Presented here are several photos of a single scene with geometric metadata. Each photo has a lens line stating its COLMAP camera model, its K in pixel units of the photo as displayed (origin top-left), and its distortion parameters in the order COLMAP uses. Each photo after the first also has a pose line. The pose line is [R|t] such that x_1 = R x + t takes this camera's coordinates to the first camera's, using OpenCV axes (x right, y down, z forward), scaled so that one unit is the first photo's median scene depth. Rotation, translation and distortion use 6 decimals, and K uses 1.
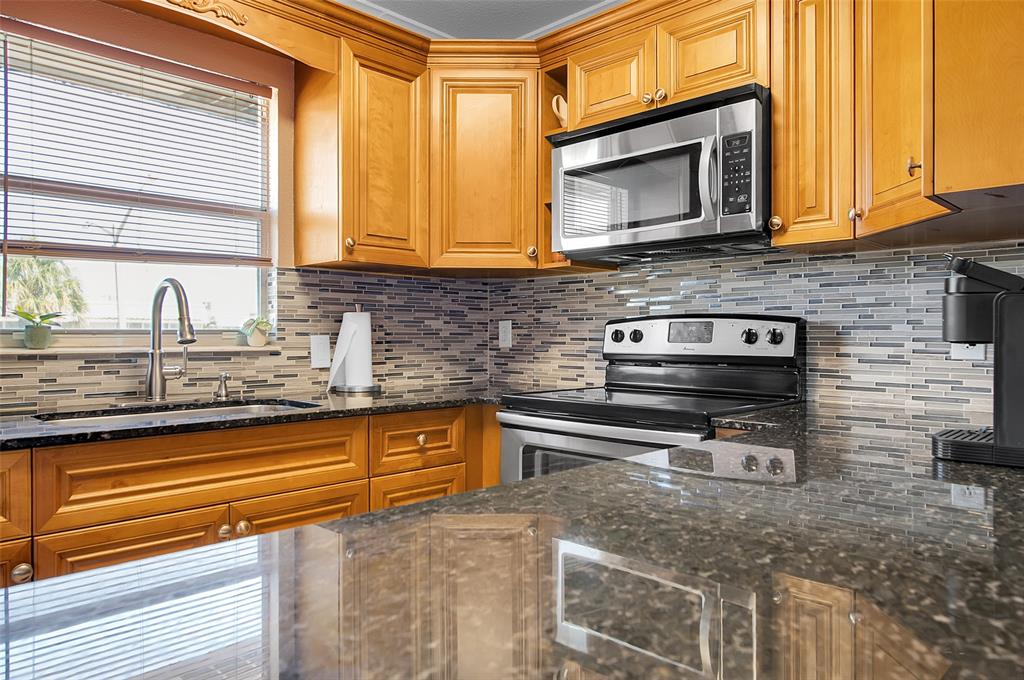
lens RADIAL K [[683.8, 0, 501.9], [0, 683.8, 333.8], [0, 0, 1]] dist [-0.000398, -0.001593]
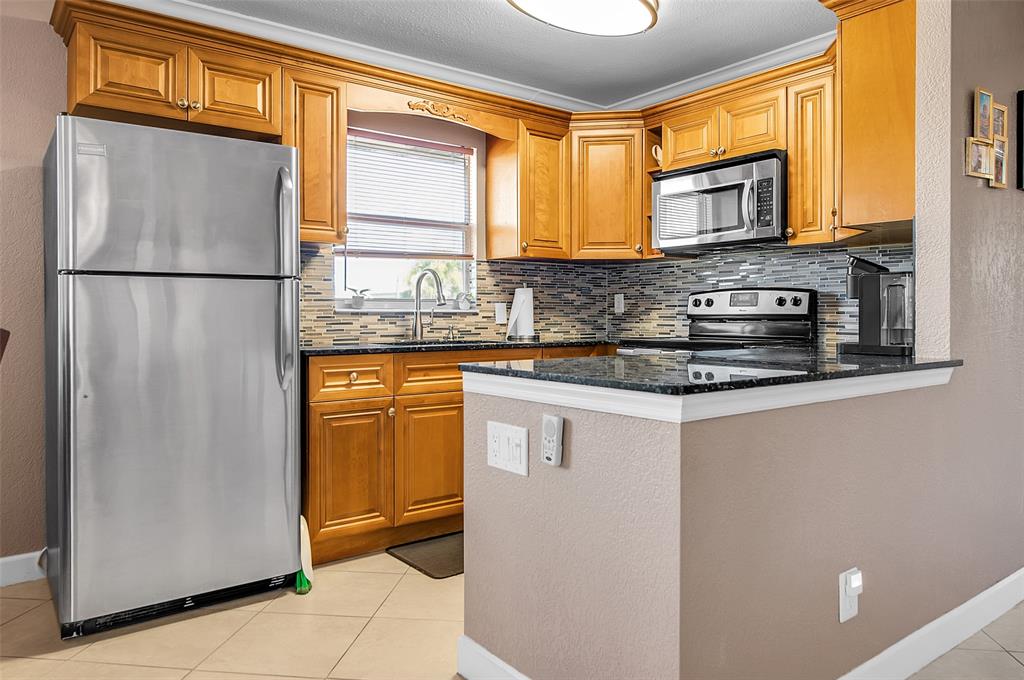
lens RADIAL K [[683.8, 0, 497.6], [0, 683.8, 315.1], [0, 0, 1]] dist [-0.000398, -0.001593]
pose [[0.988388, -0.000533, -0.151951, -0.037248], [0.000818, 0.999998, 0.001812, 0.028469], [0.151950, -0.001915, 0.988386, -0.585571]]
